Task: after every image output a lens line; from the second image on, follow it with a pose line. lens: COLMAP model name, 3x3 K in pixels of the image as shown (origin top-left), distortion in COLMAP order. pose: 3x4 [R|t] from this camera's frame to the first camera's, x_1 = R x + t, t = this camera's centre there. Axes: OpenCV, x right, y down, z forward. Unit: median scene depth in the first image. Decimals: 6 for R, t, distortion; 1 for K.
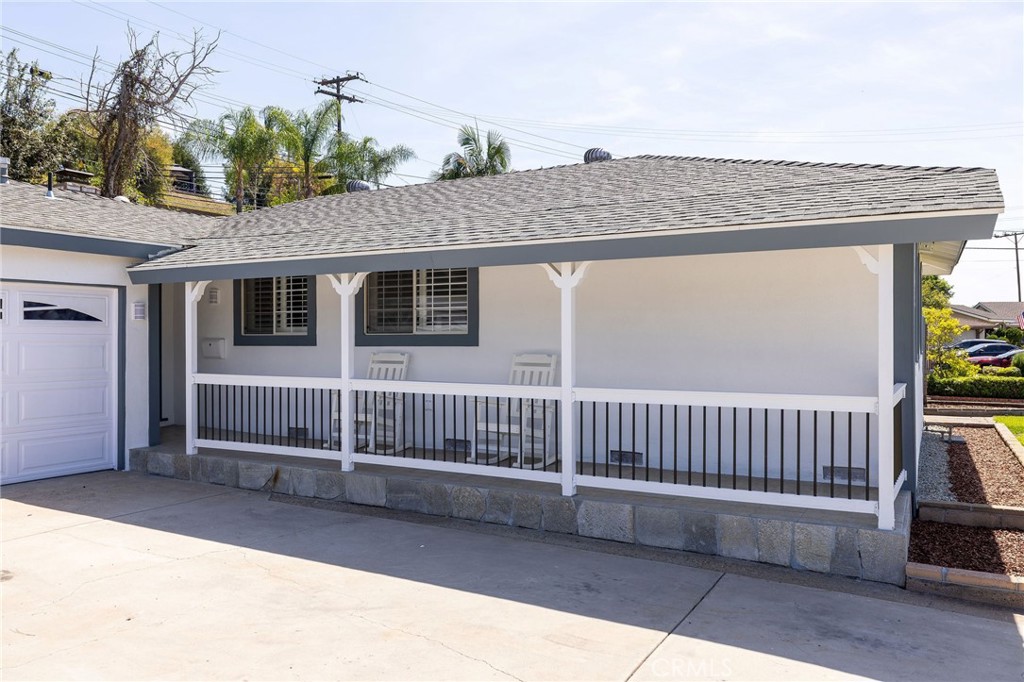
lens RADIAL K [[789.1, 0, 513.4], [0, 789.1, 339.2], [0, 0, 1]] dist [0.004929, 0.003784]
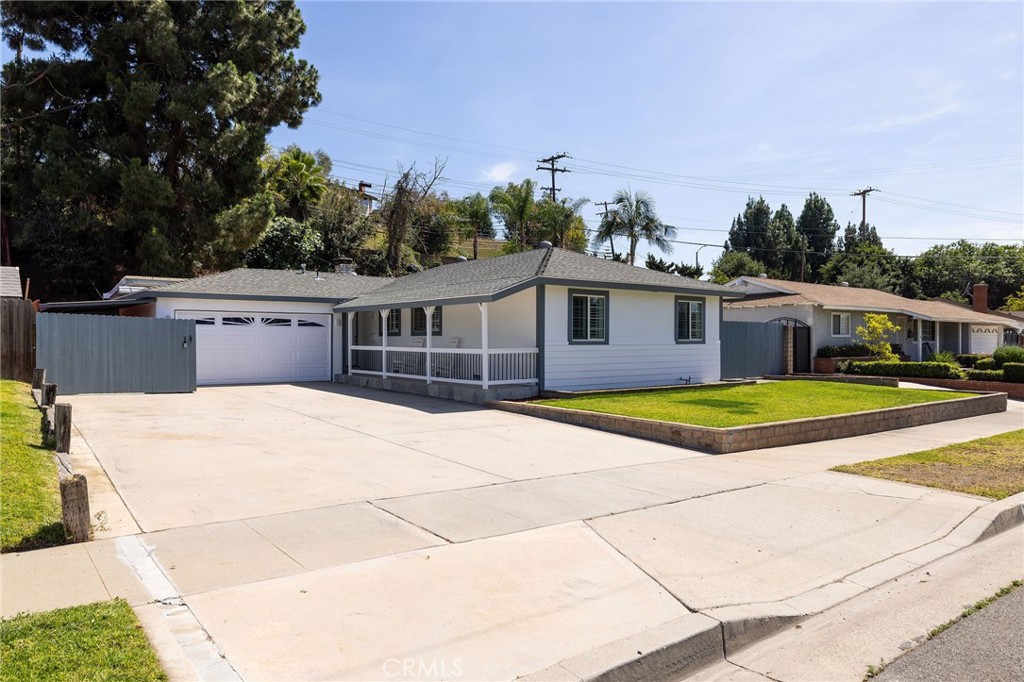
lens RADIAL K [[688.6, 0, 510.8], [0, 688.6, 340.5], [0, 0, 1]] dist [-0.003411, -0.001245]
pose [[0.921289, 0.004352, -0.388853, 0.375278], [-0.004697, 0.999989, 0.000062, 0.008360], [0.388849, 0.001769, 0.921300, -0.355820]]
